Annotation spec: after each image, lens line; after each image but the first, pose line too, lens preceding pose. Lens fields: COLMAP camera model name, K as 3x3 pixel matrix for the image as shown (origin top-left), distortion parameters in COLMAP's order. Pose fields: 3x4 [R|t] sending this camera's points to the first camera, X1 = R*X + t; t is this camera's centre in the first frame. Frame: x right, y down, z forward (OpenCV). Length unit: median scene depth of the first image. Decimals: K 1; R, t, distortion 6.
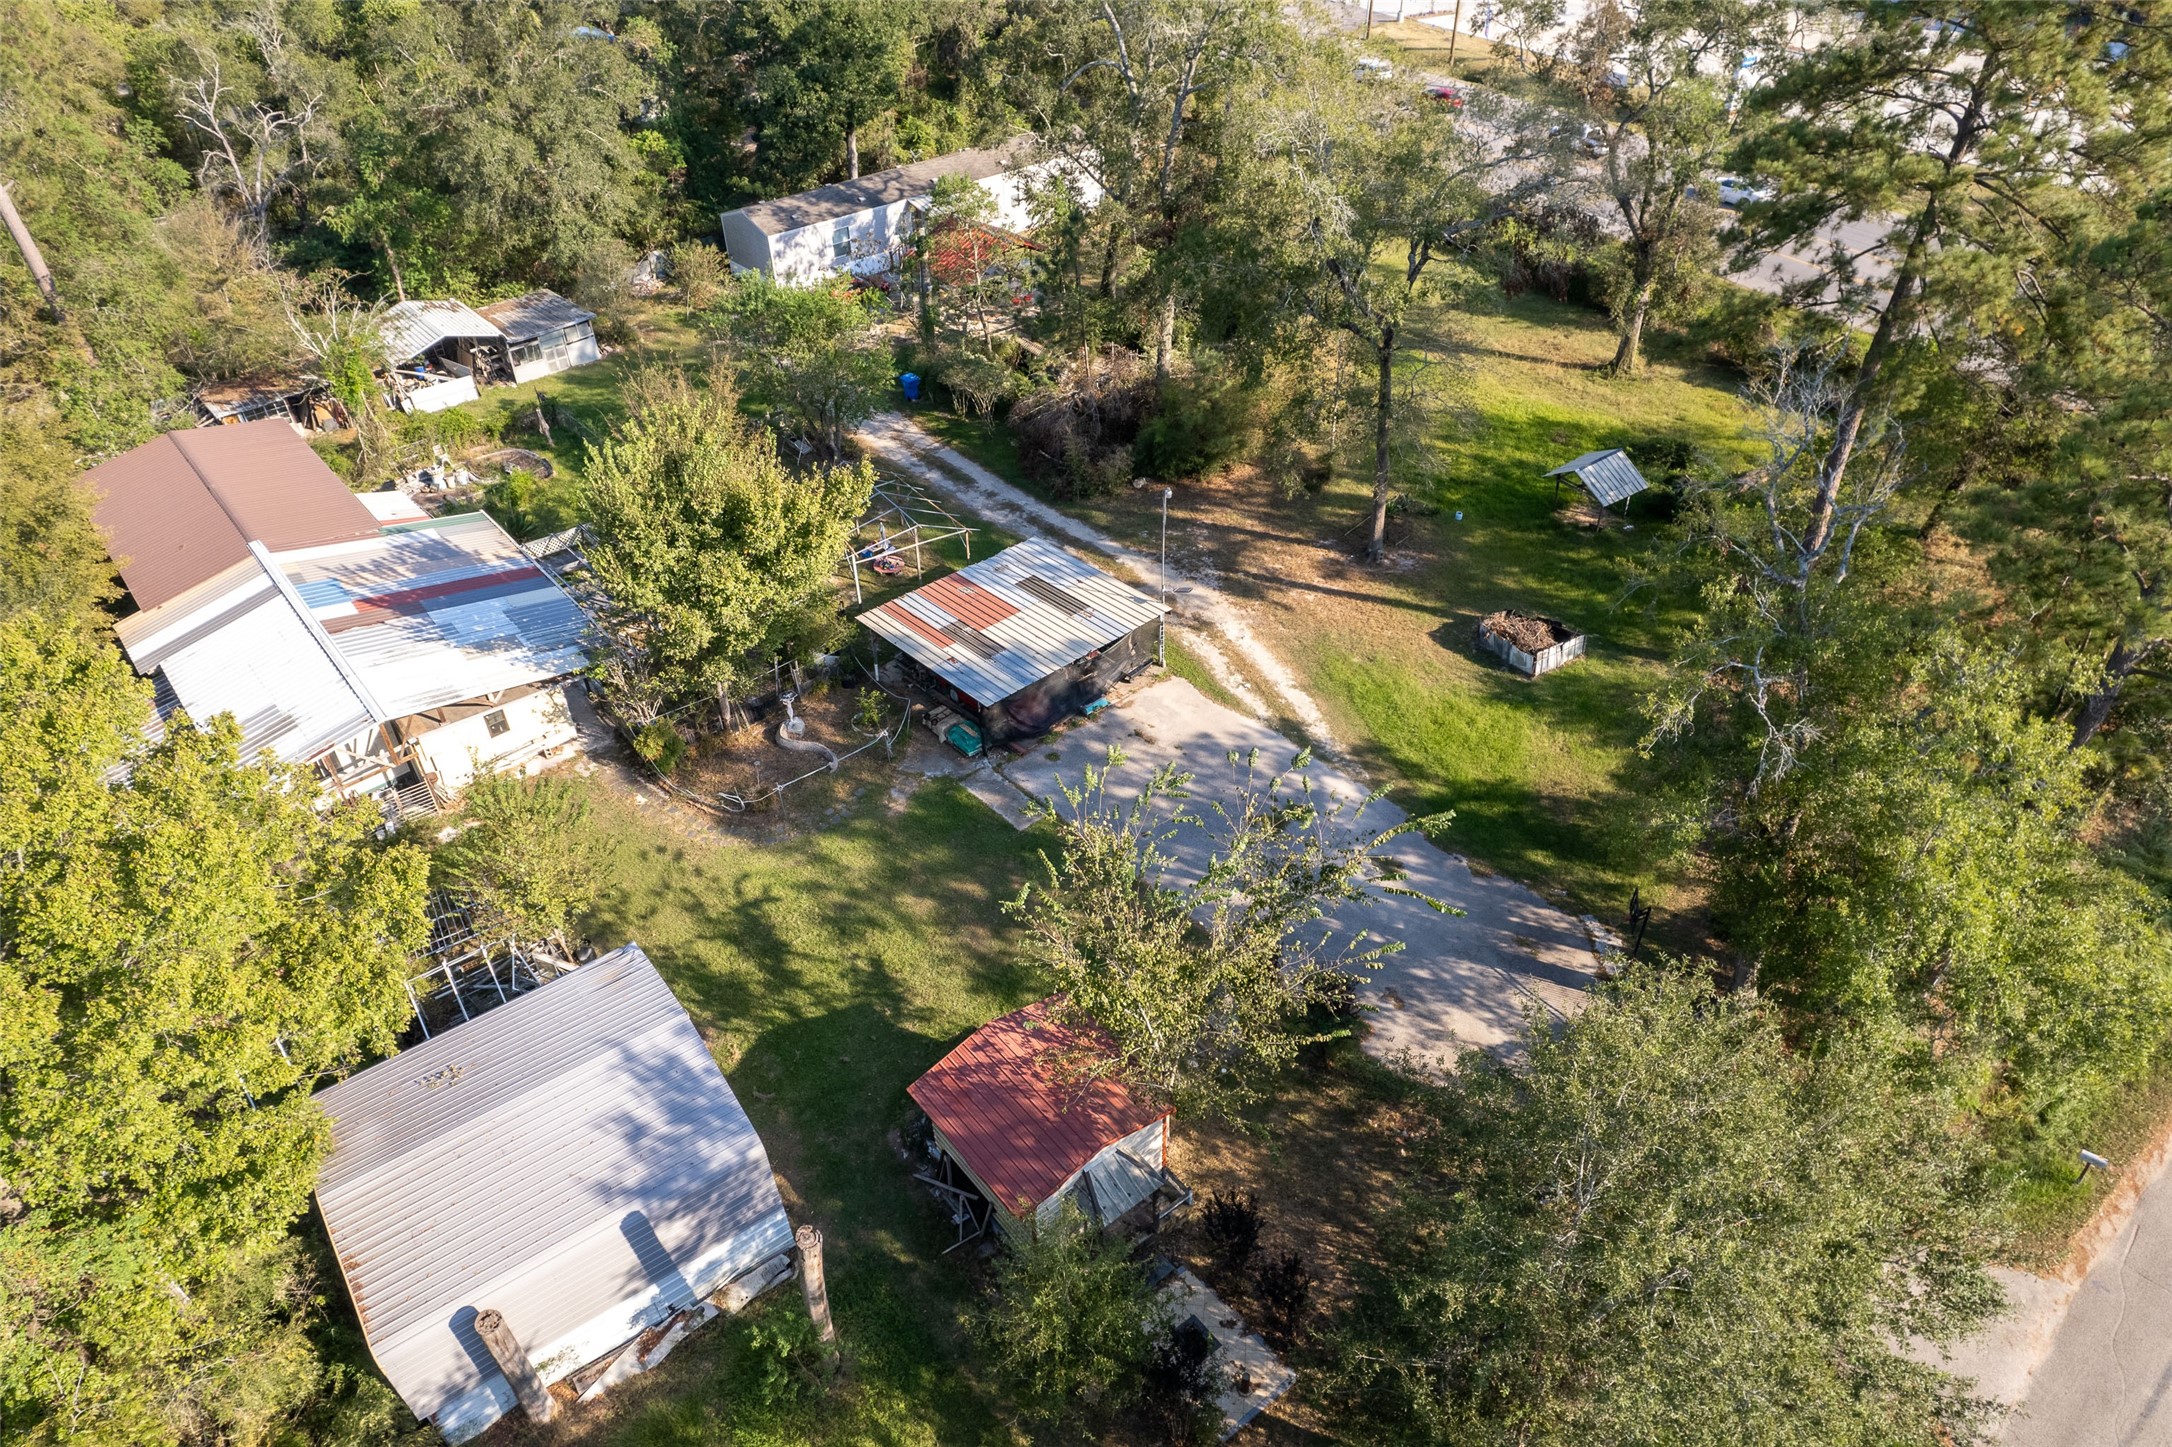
lens RADIAL K [[1401.4, 0, 1096.4], [0, 1401.4, 743.1], [0, 0, 1]] dist [-0.076200, 0.066369]
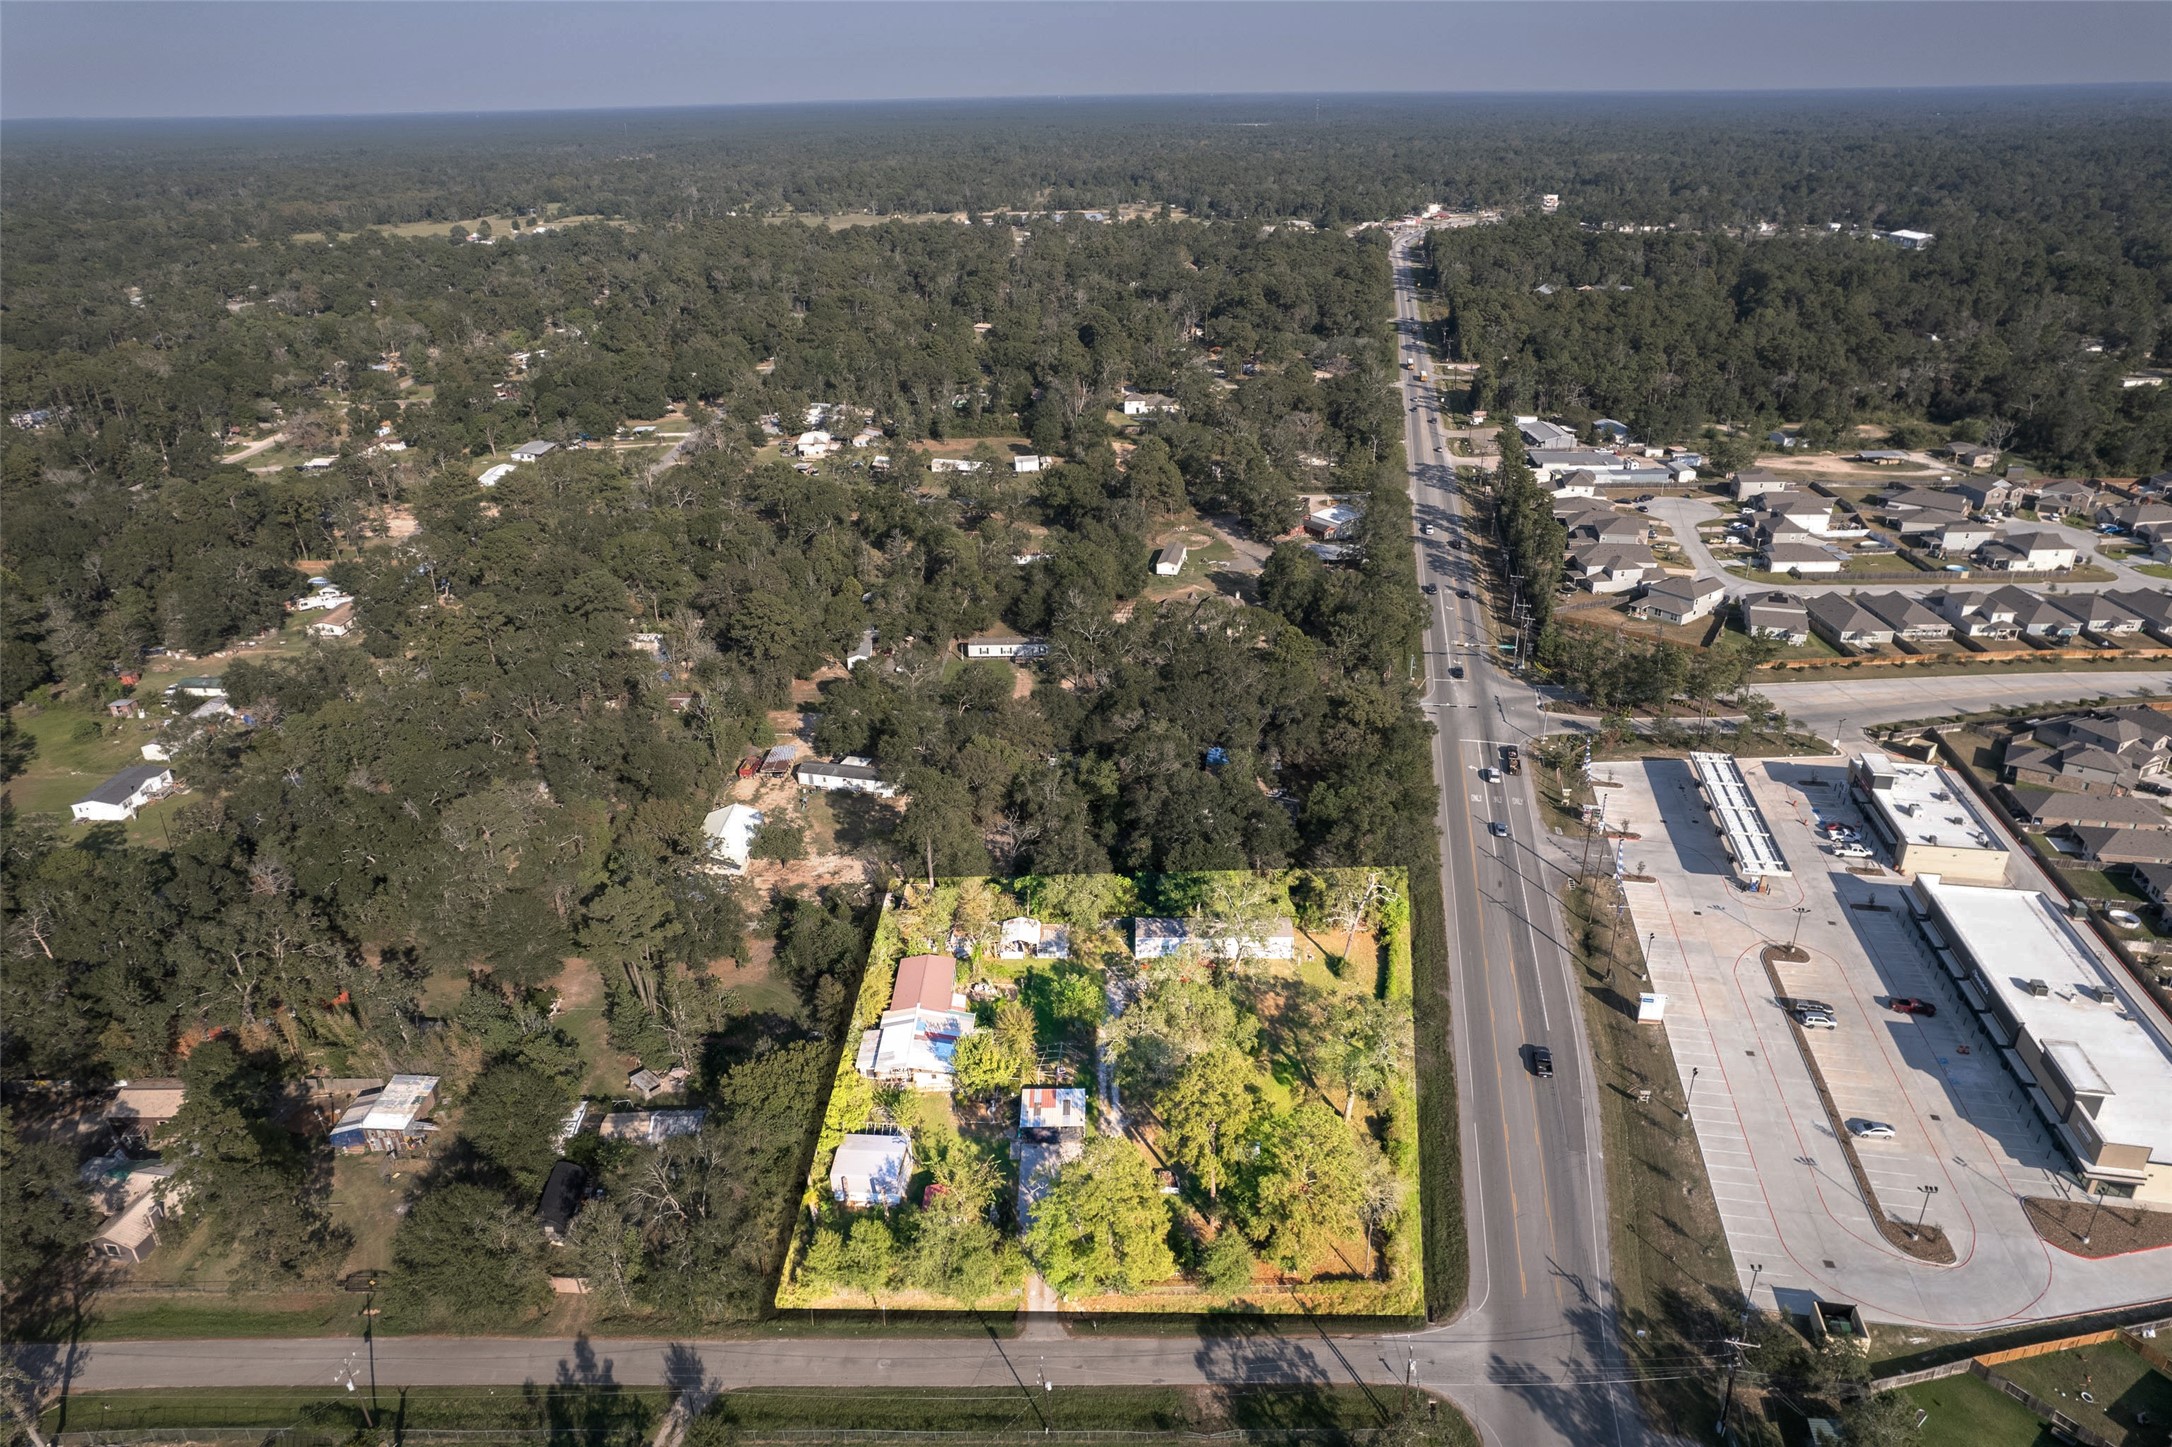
lens RADIAL K [[1401.4, 0, 1082.1], [0, 1401.4, 711.4], [0, 0, 1]] dist [-0.076200, 0.066369]
pose [[0.750571, 0.289772, -0.593865, 1.840554], [-0.417303, 0.904691, -0.085982, -0.742925], [0.512349, 0.312357, 0.799957, -2.186065]]
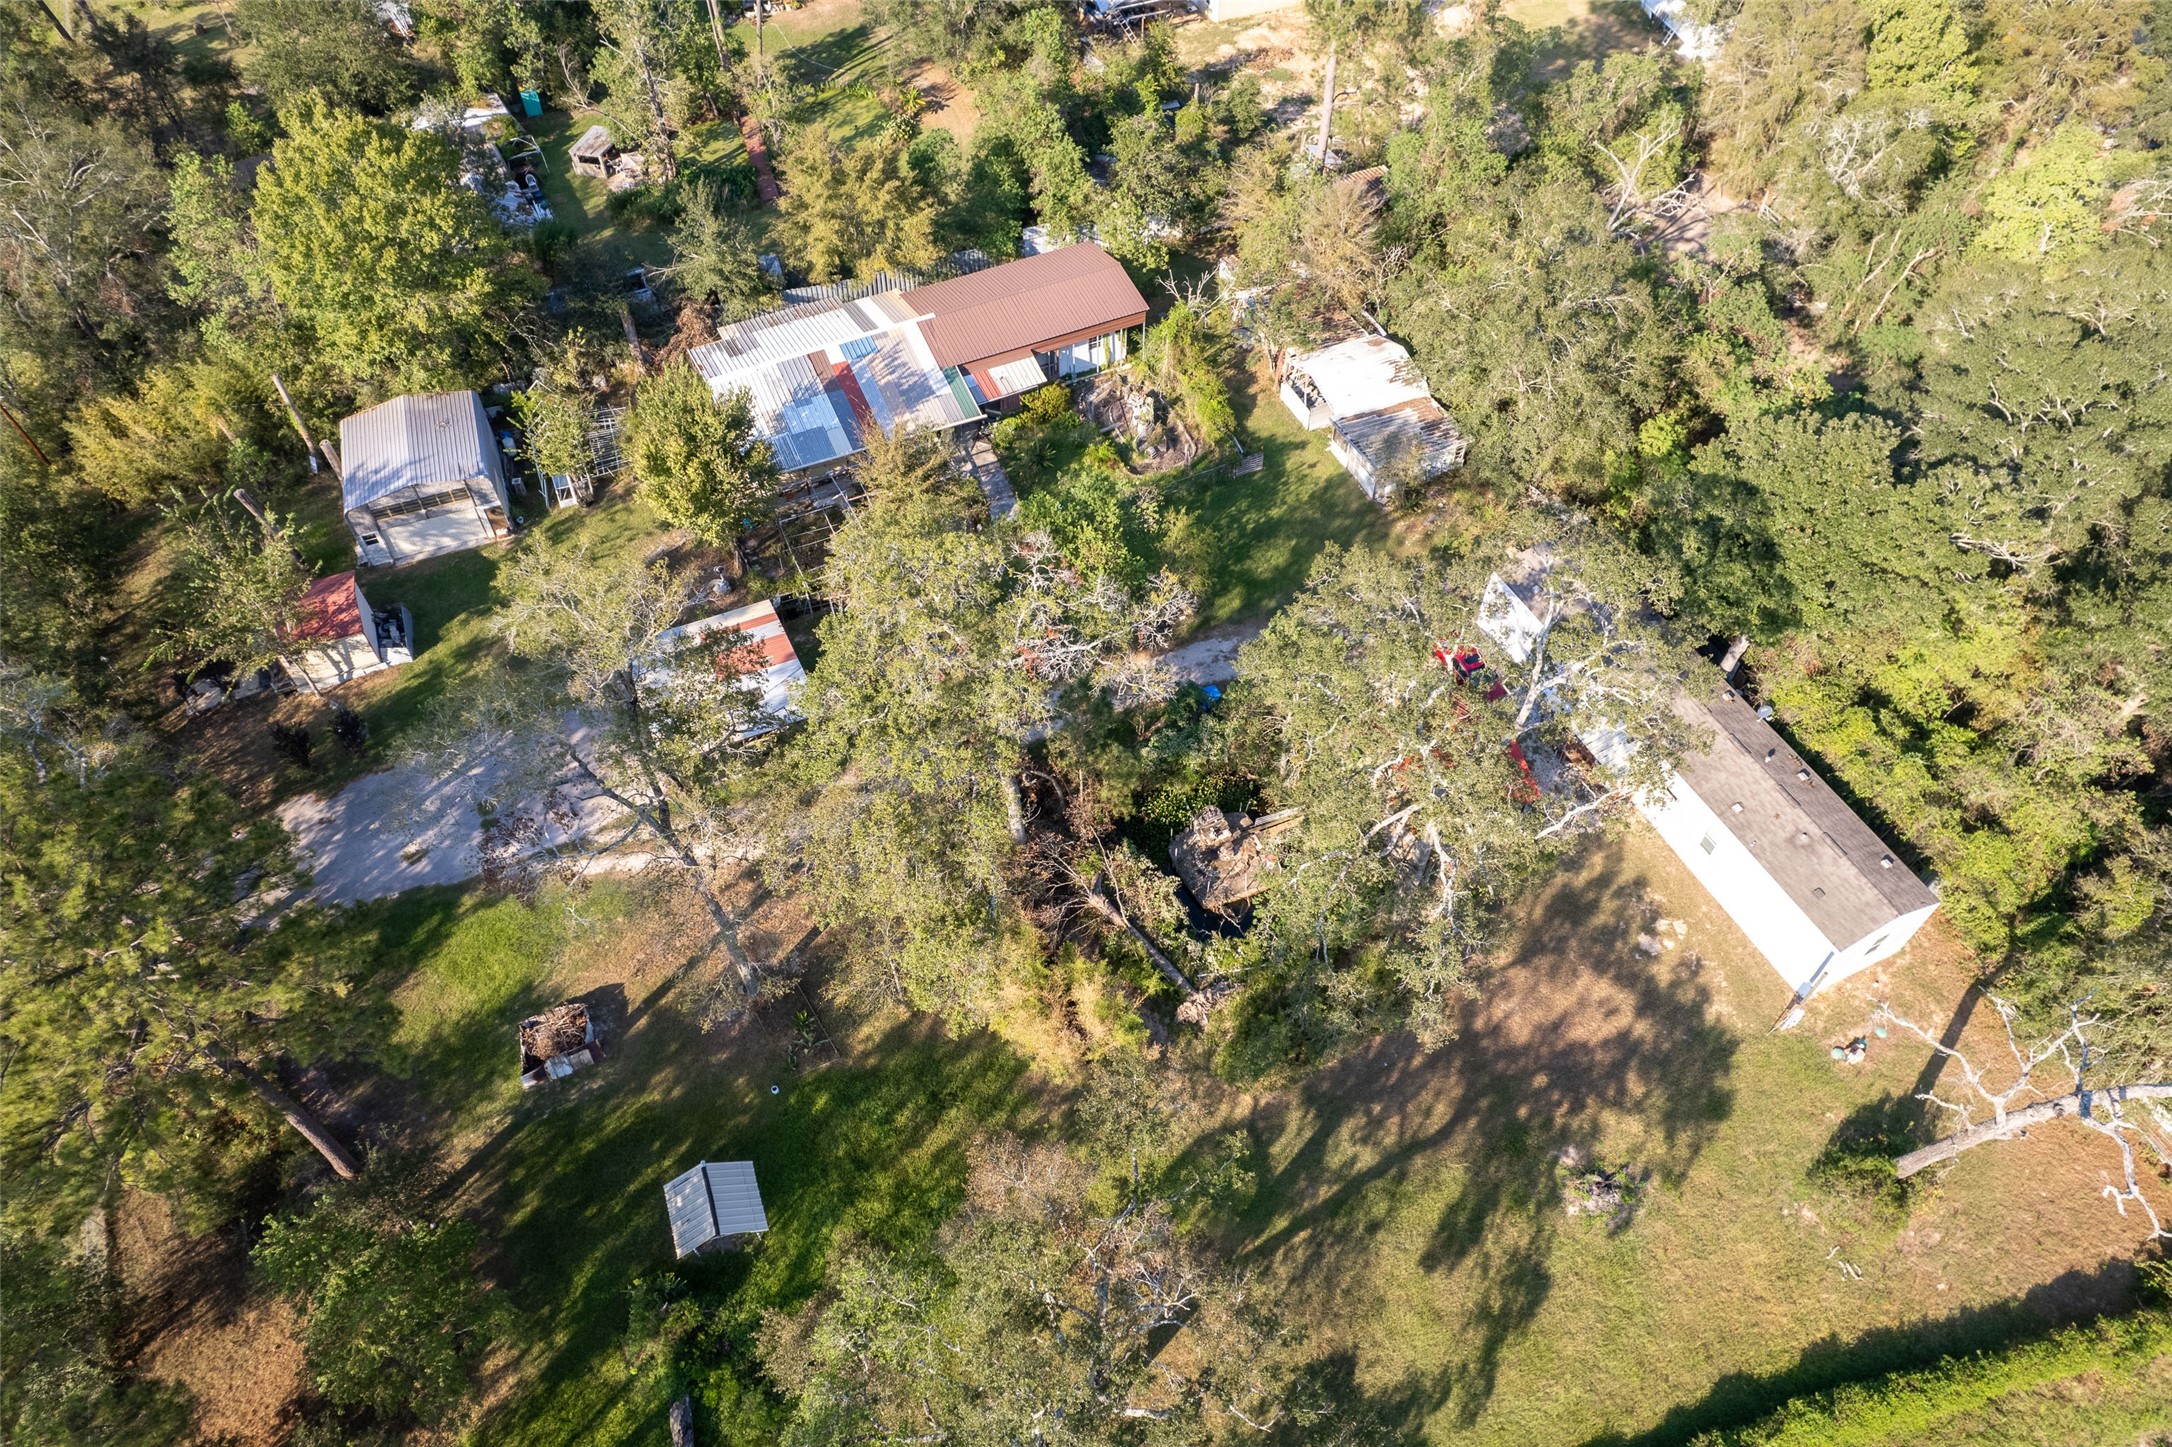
lens RADIAL K [[1401.4, 0, 1099.6], [0, 1401.4, 719.2], [0, 0, 1]] dist [-0.076200, 0.066369]
pose [[-0.246736, 0.760203, -0.601009, 0.680536], [-0.603050, 0.365025, 0.709287, -1.237533], [0.758586, 0.537445, 0.368376, 0.786250]]
